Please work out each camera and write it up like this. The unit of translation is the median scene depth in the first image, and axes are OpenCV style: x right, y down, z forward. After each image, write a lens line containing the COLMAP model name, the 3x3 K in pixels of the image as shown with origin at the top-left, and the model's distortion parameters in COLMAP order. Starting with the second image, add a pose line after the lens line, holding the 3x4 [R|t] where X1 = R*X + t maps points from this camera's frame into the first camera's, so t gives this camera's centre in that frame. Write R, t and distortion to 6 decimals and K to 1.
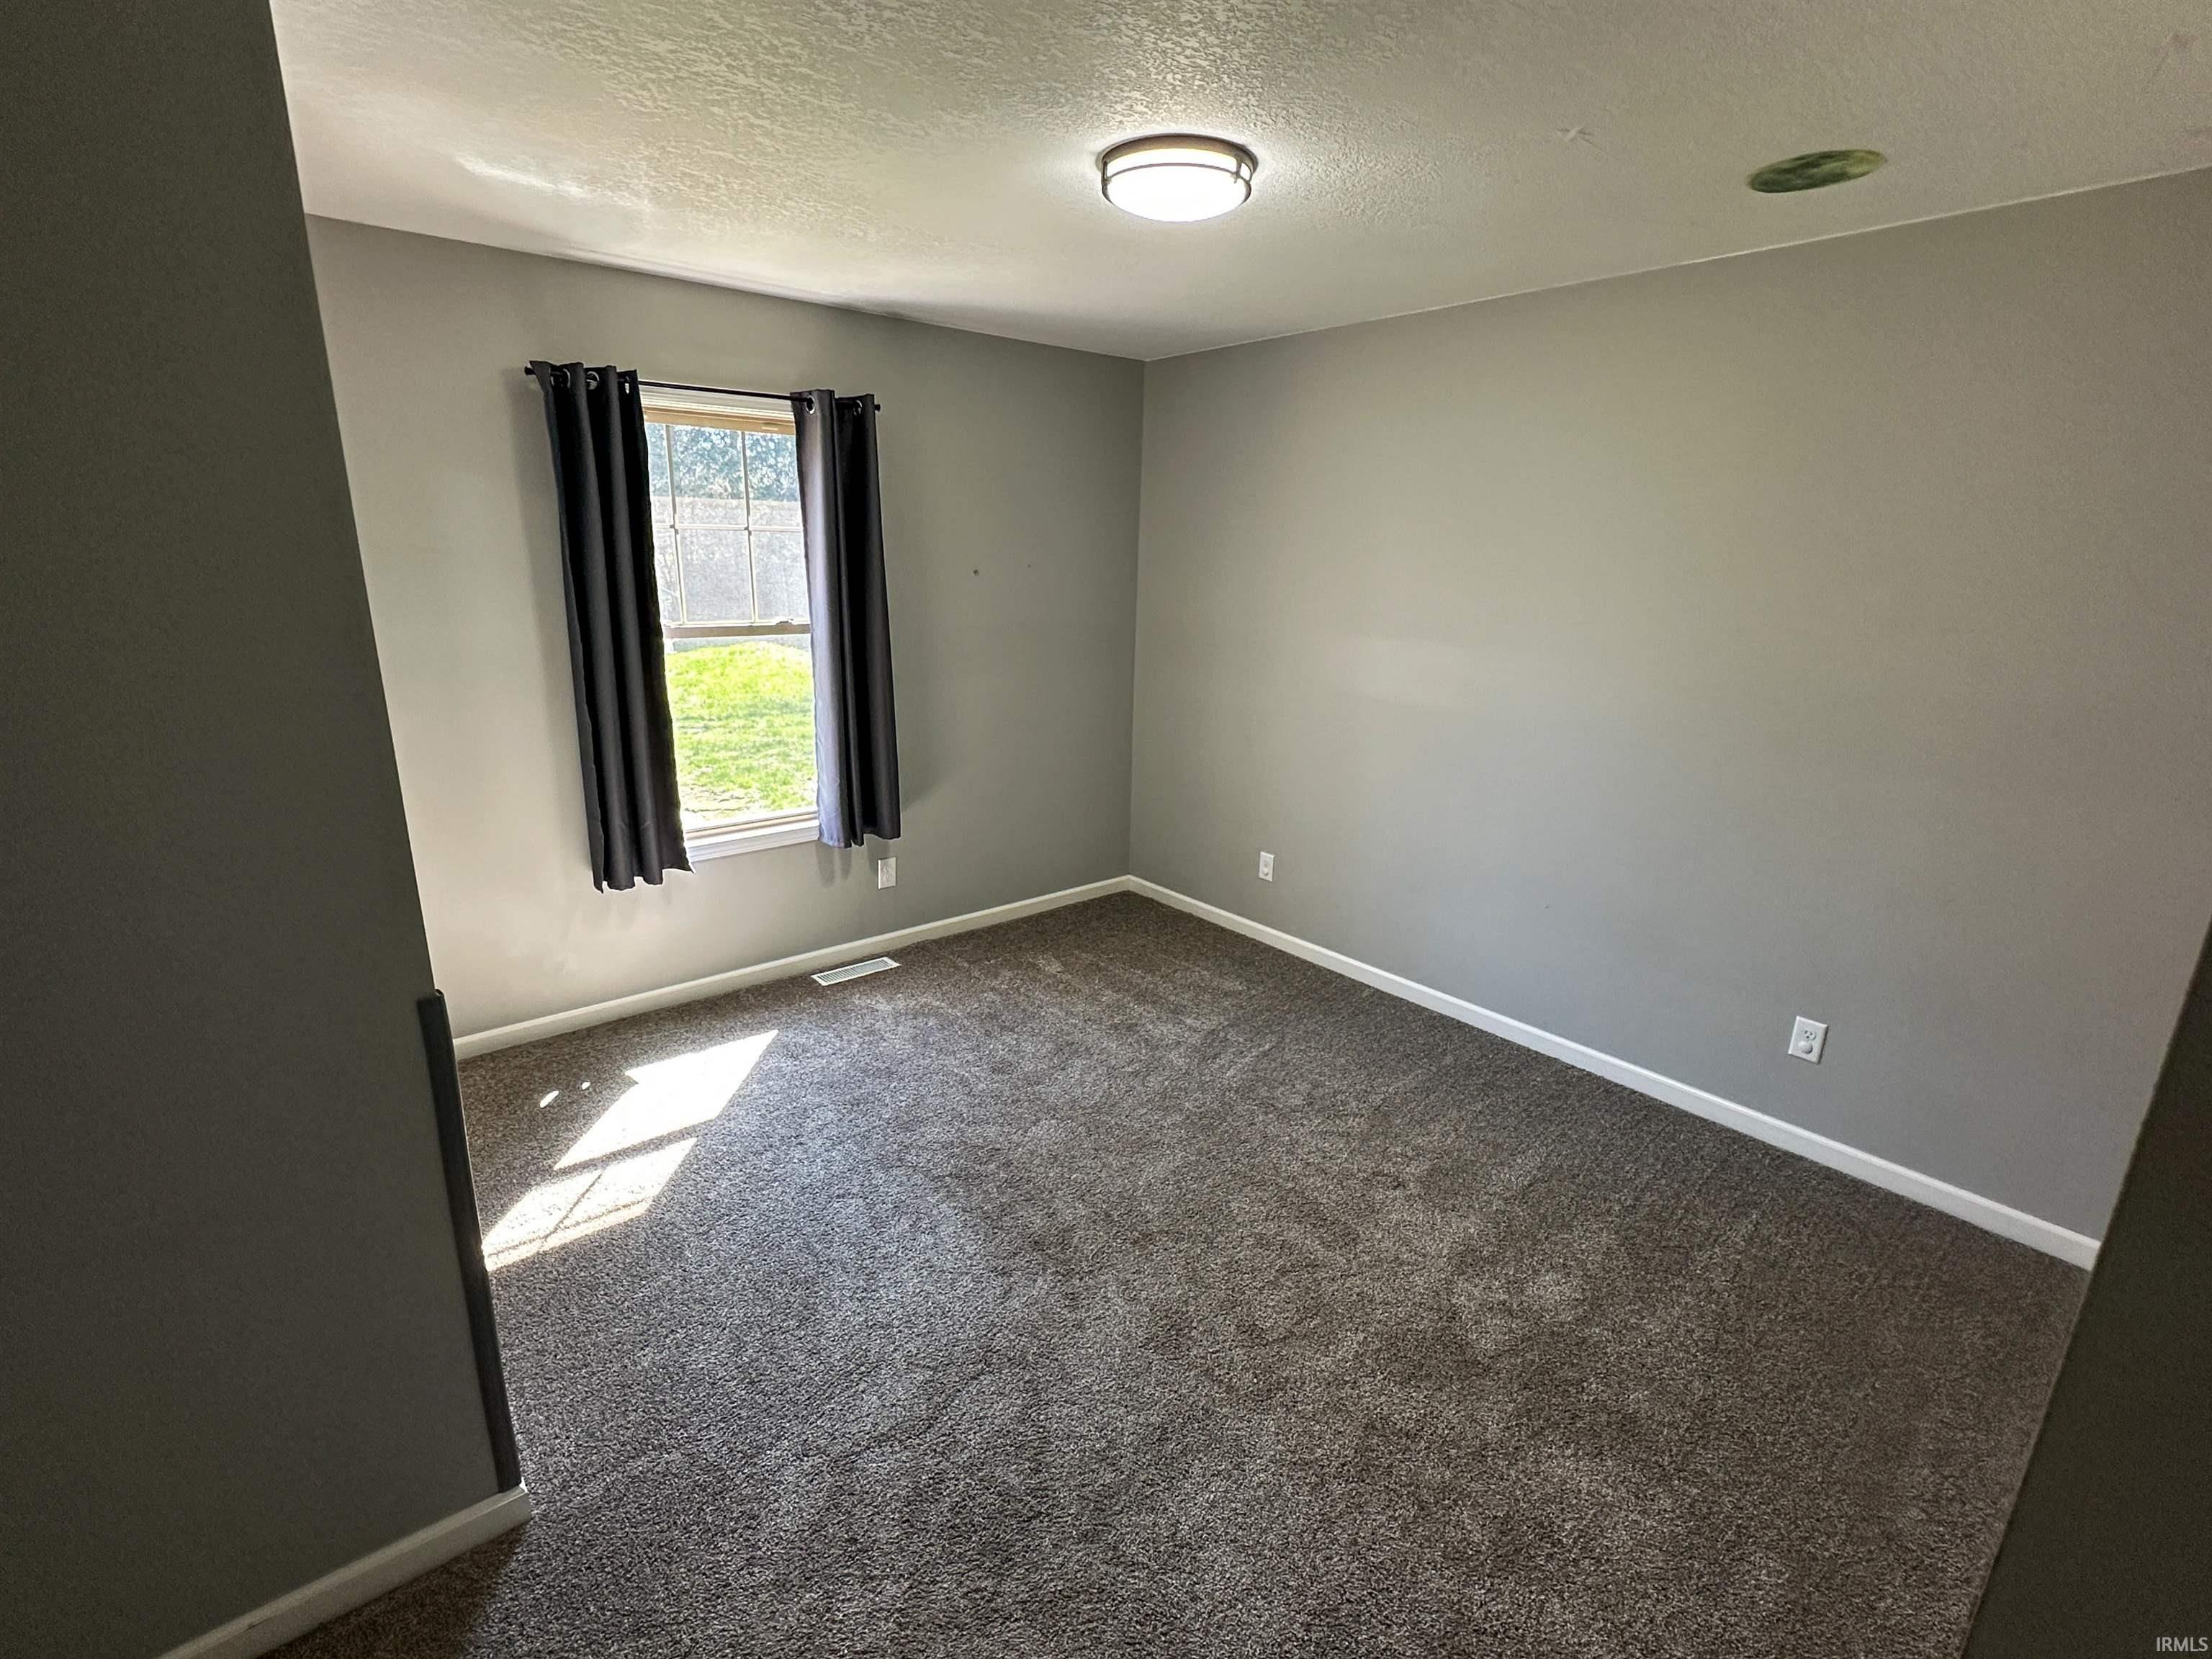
lens RADIAL K [[1012.8, 0, 1108.4], [0, 1012.8, 834.1], [0, 0, 1]] dist [0.001665, 0.000386]
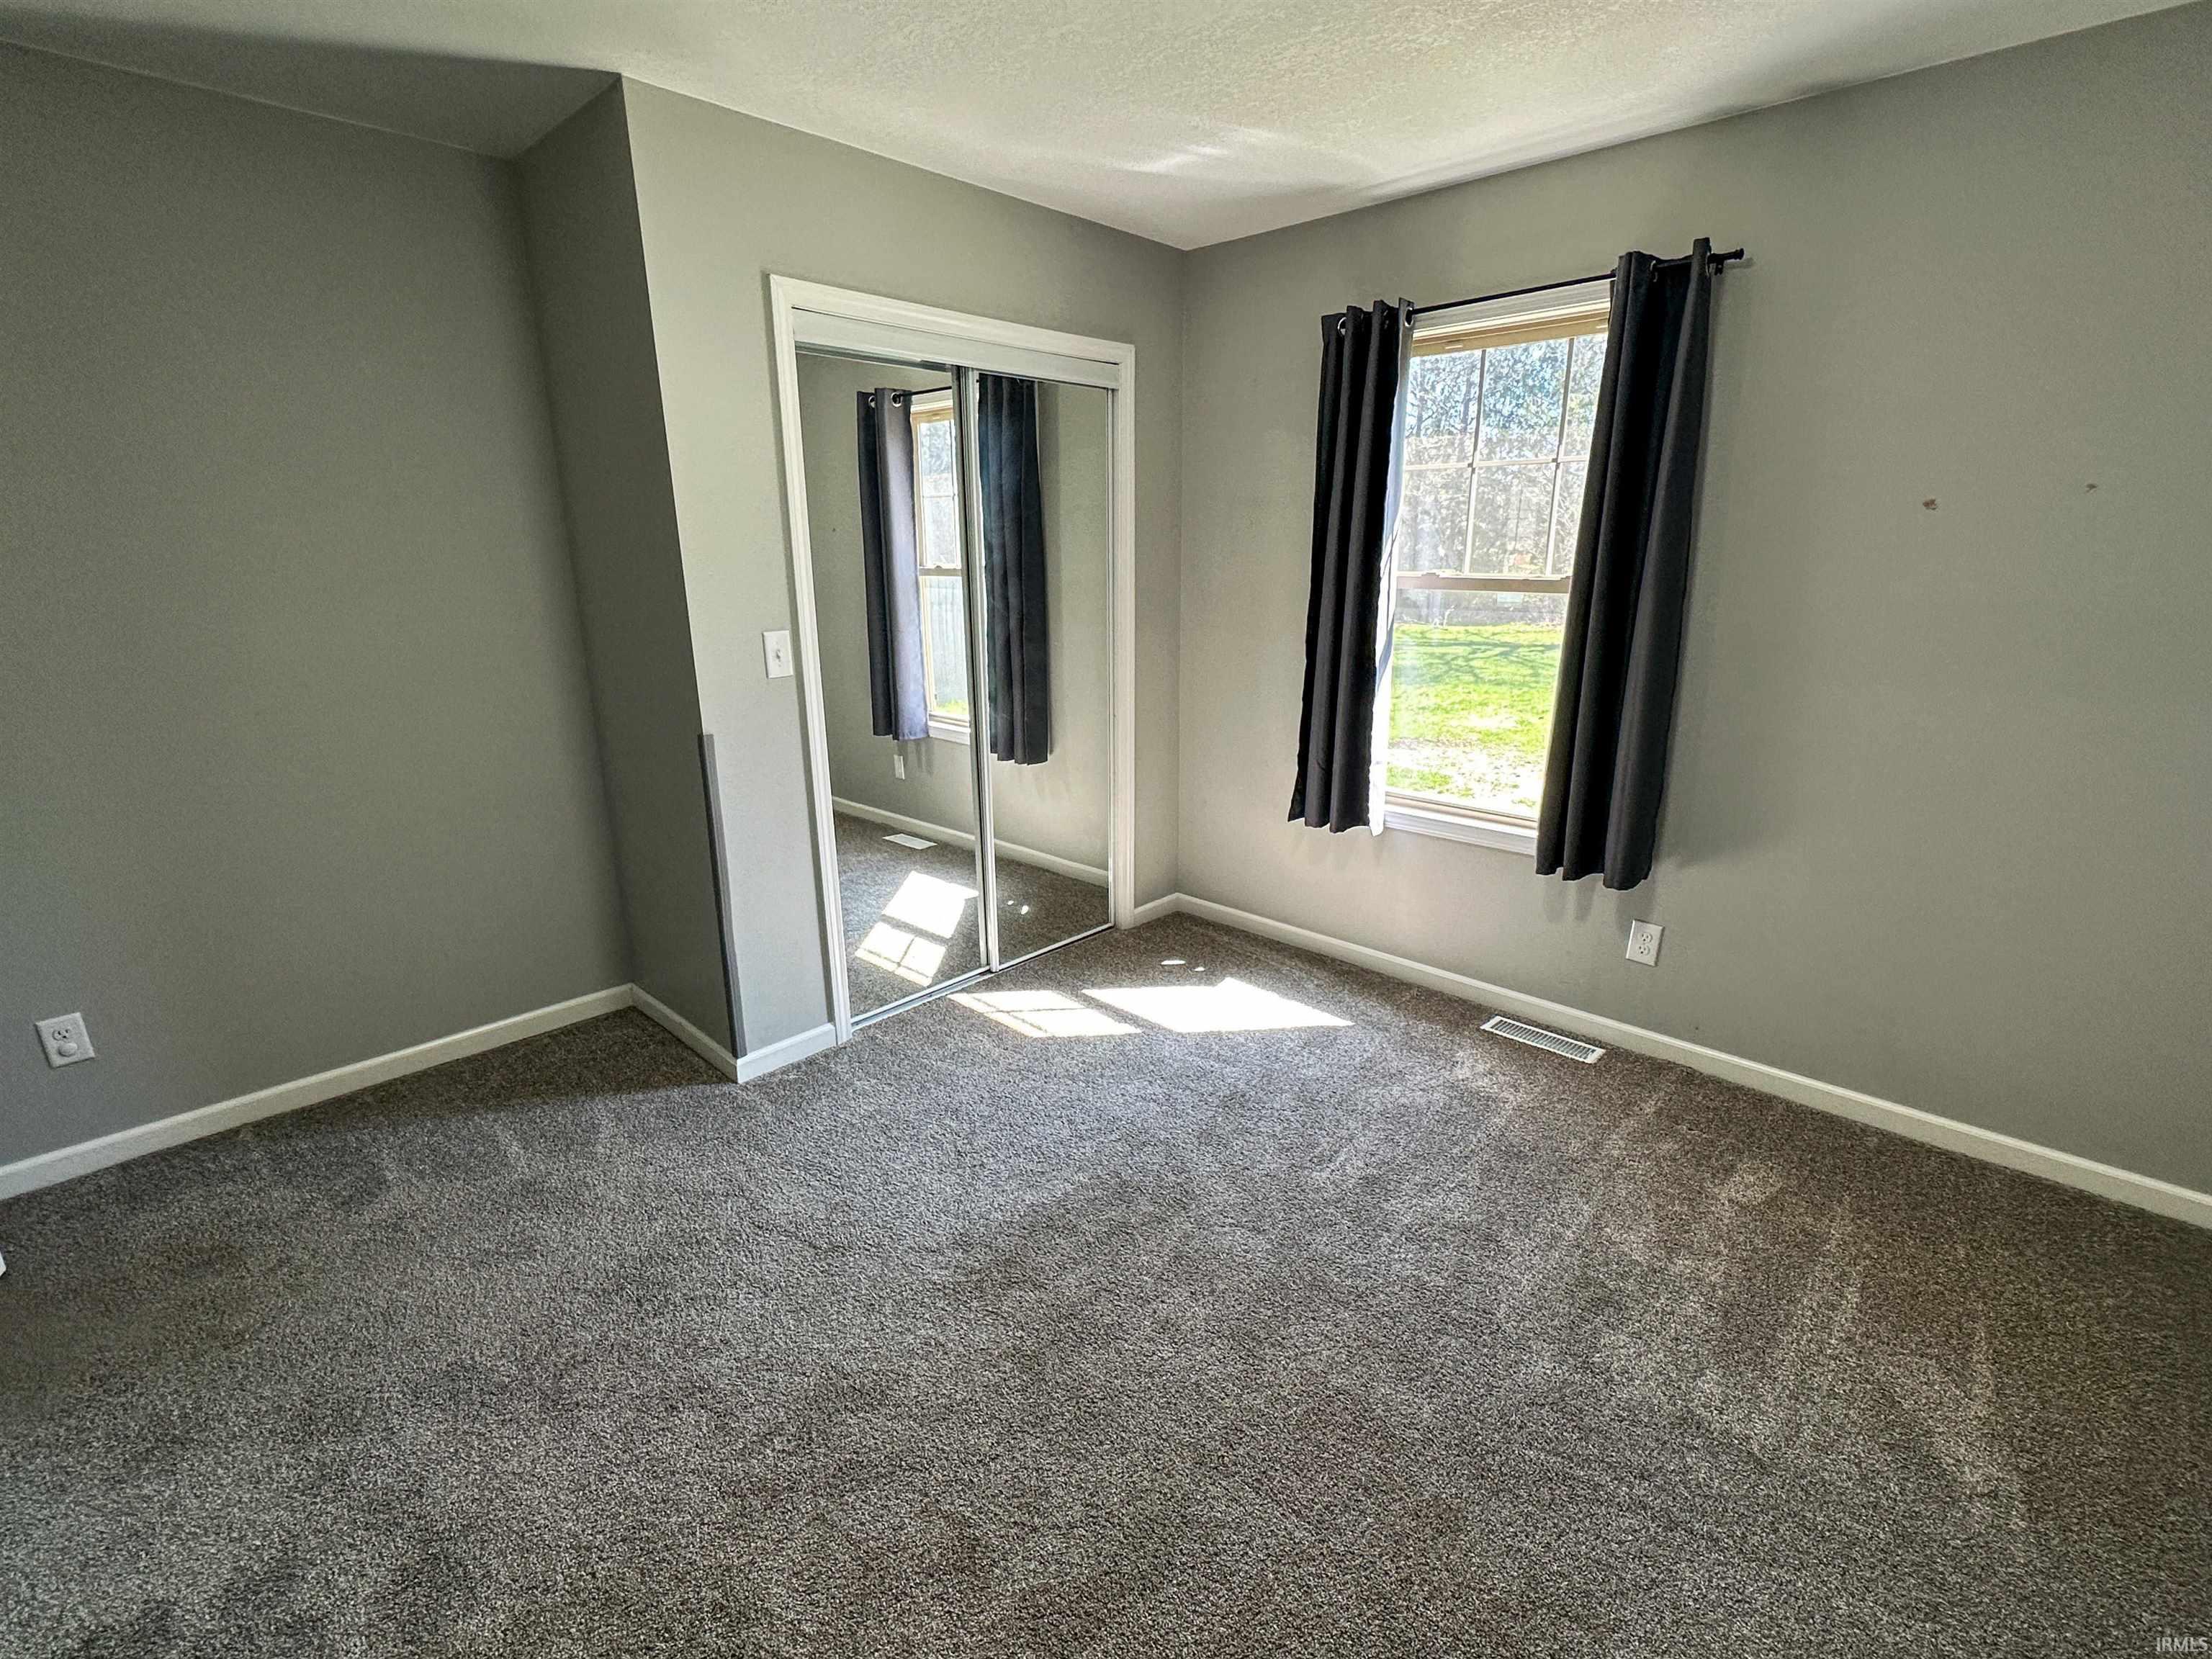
lens RADIAL K [[1012.8, 0, 1111.9], [0, 1012.8, 819.9], [0, 0, 1]] dist [0.001665, 0.000386]
pose [[0.113571, 0.232809, -0.965868, 0.475478], [-0.270242, 0.942743, 0.195459, -0.094806], [0.956071, 0.238820, 0.169983, 0.601514]]
